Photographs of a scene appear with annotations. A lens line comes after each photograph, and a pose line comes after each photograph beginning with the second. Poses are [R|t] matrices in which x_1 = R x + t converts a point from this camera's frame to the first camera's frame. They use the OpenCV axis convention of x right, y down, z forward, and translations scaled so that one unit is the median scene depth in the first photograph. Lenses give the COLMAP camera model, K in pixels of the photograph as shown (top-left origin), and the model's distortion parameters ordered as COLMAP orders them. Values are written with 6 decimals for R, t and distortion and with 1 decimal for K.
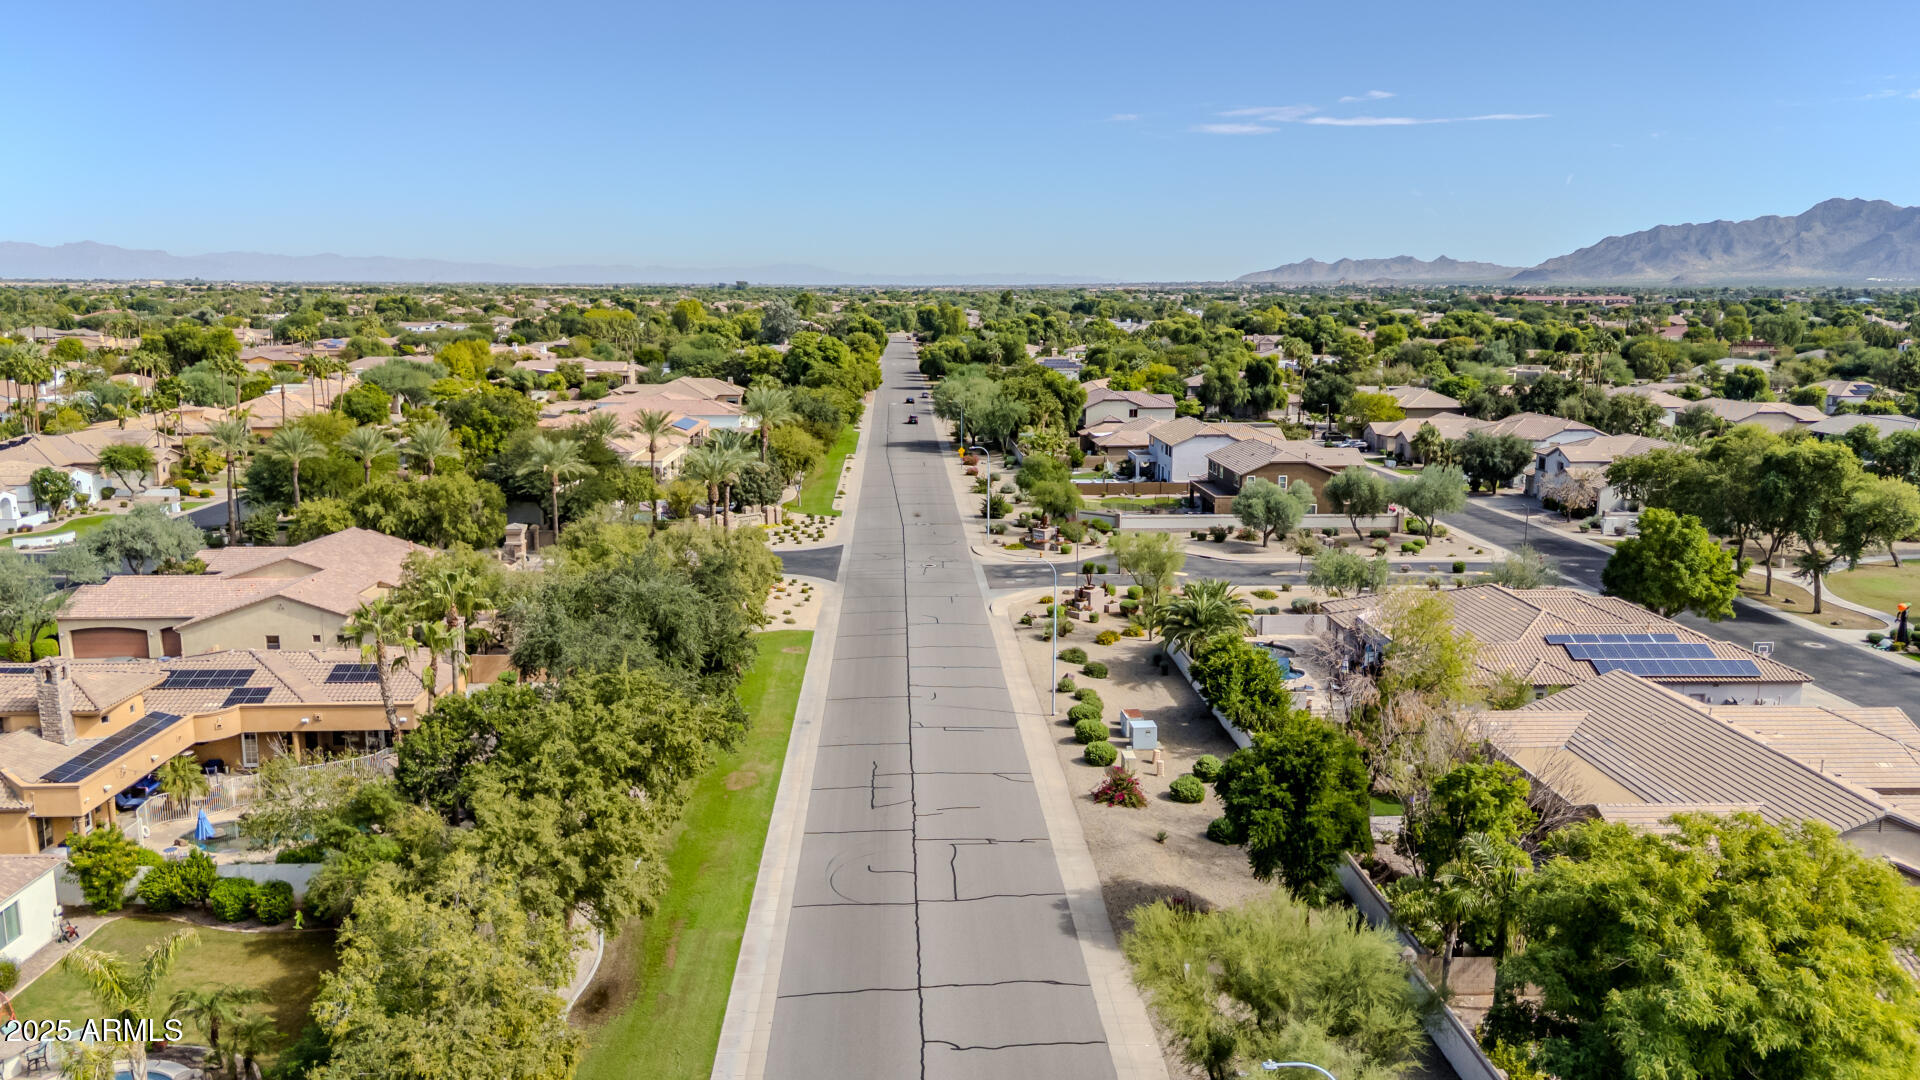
lens RADIAL K [[1424.9, 0, 958.2], [0, 1424.9, 543.2], [0, 0, 1]] dist [0.048358, -0.037150]
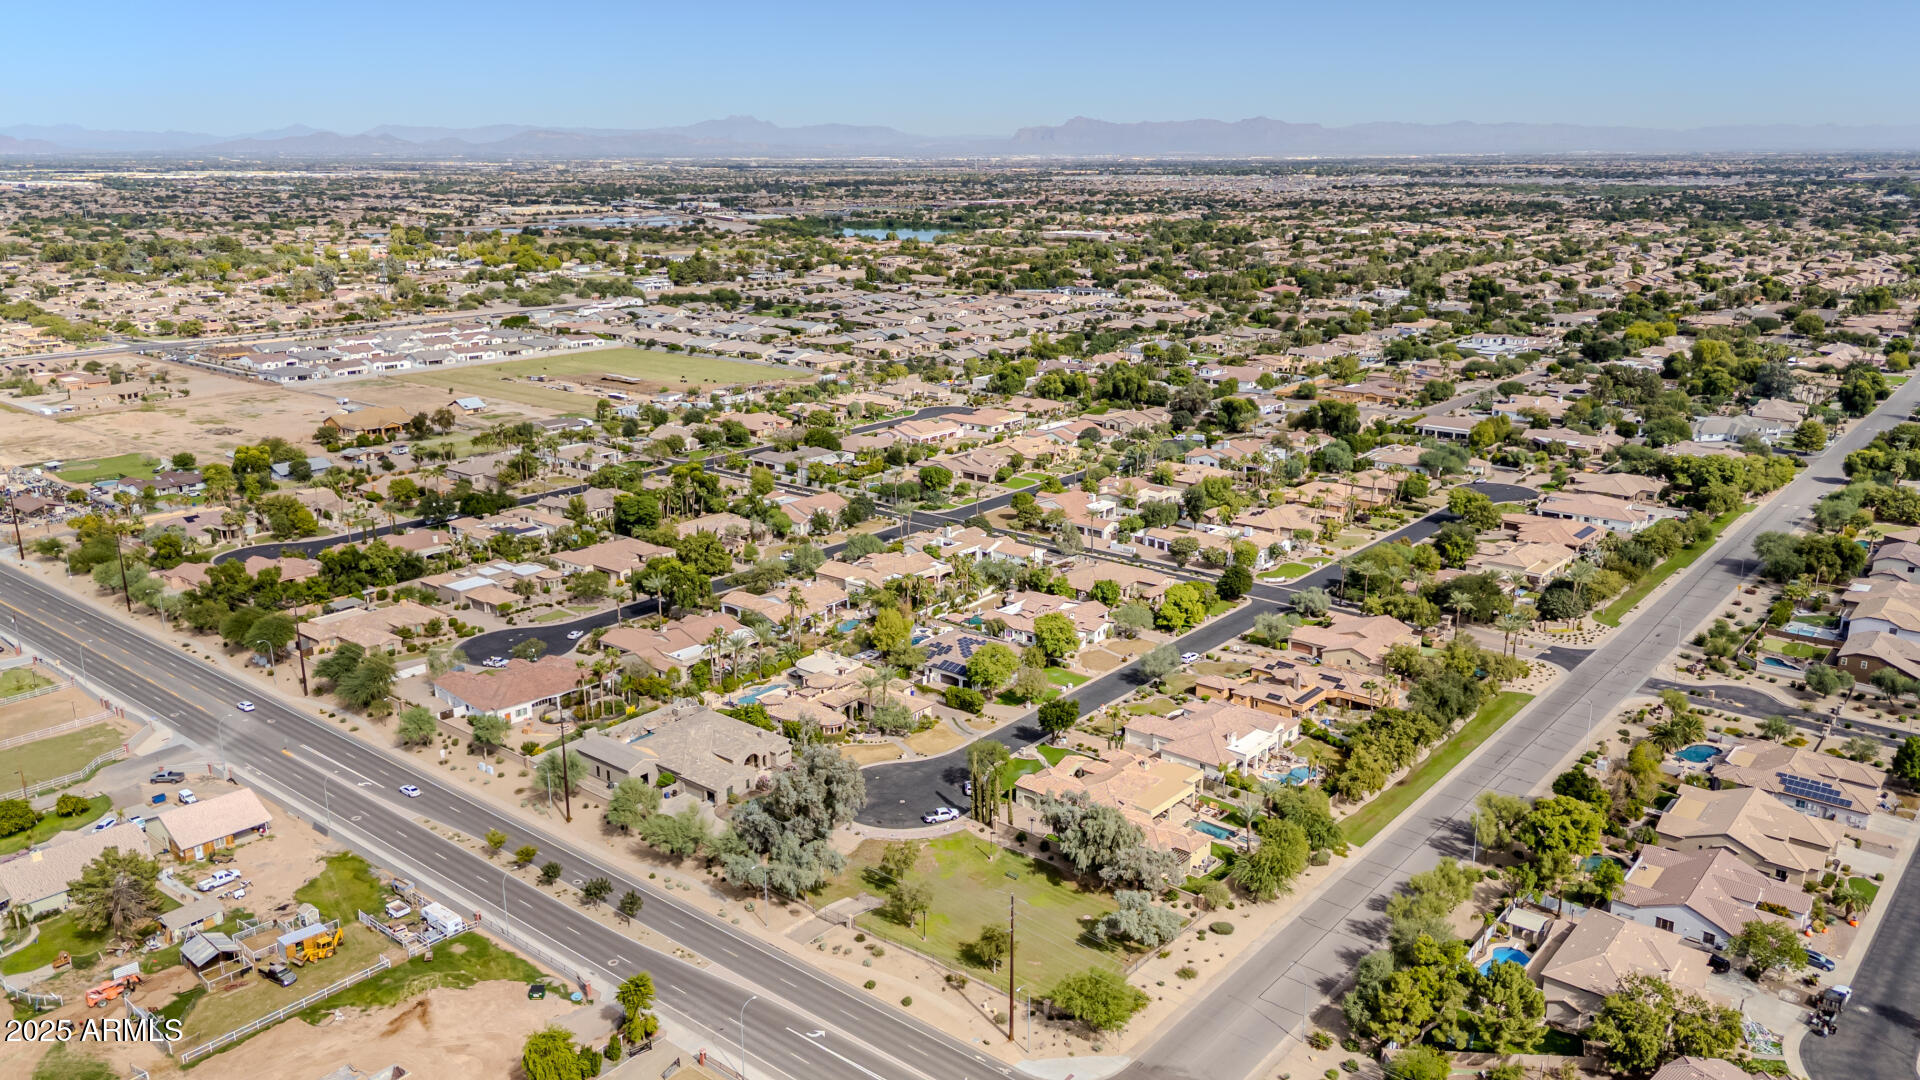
lens RADIAL K [[1424.9, 0, 965.0], [0, 1424.9, 543.6], [0, 0, 1]] dist [0.048358, -0.037150]
pose [[0.747821, 0.177159, -0.639827, 1.129716], [-0.118428, 0.983879, 0.134005, -0.666044], [0.653252, -0.024438, 0.756746, -2.529498]]
